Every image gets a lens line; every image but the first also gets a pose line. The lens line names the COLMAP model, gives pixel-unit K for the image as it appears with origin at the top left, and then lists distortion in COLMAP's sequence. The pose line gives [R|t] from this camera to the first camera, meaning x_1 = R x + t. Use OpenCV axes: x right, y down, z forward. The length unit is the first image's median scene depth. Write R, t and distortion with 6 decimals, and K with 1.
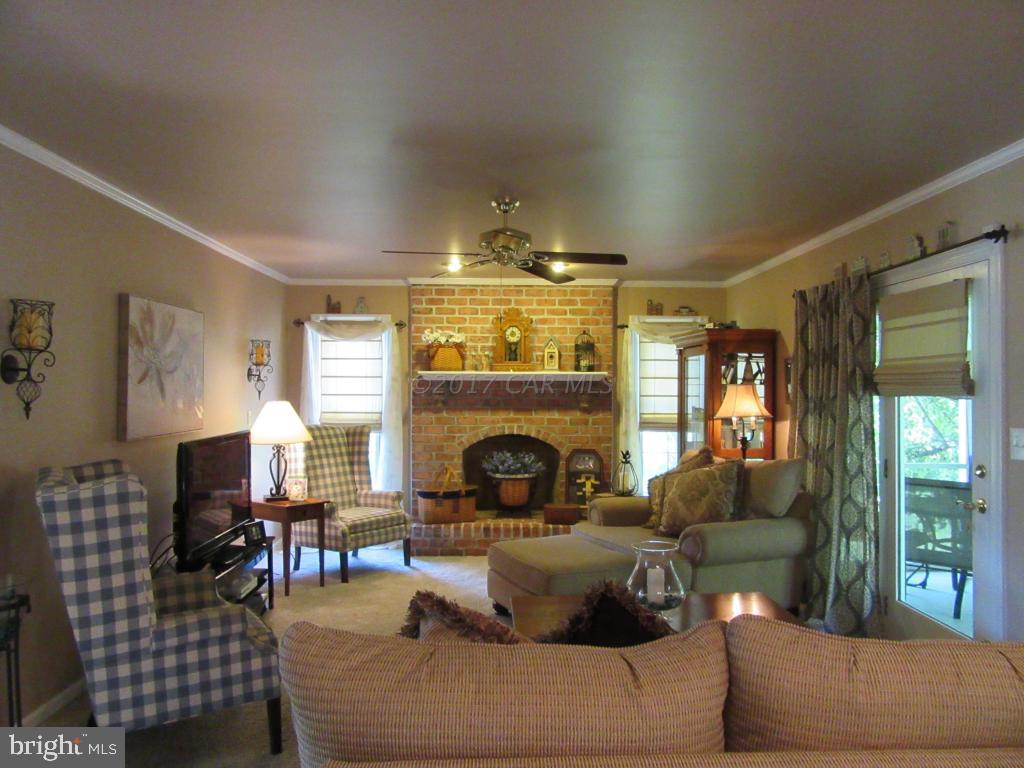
lens RADIAL K [[769.8, 0, 512.0], [0, 769.8, 384.0], [0, 0, 1]] dist [0.007296, 0.007051]
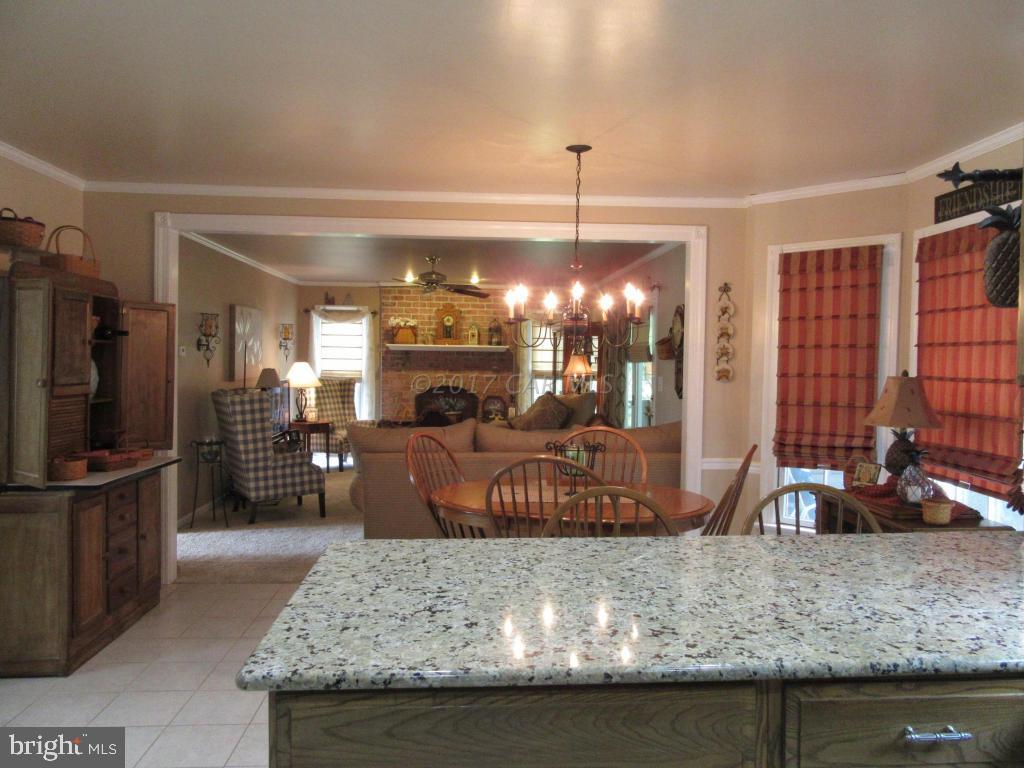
lens RADIAL K [[769.8, 0, 512.0], [0, 769.8, 384.0], [0, 0, 1]] dist [0.007296, 0.007051]
pose [[0.999006, 0.009747, 0.043498, 0.063737], [-0.011582, 0.999045, 0.042134, -0.004761], [-0.043046, -0.042596, 0.998165, -0.553529]]
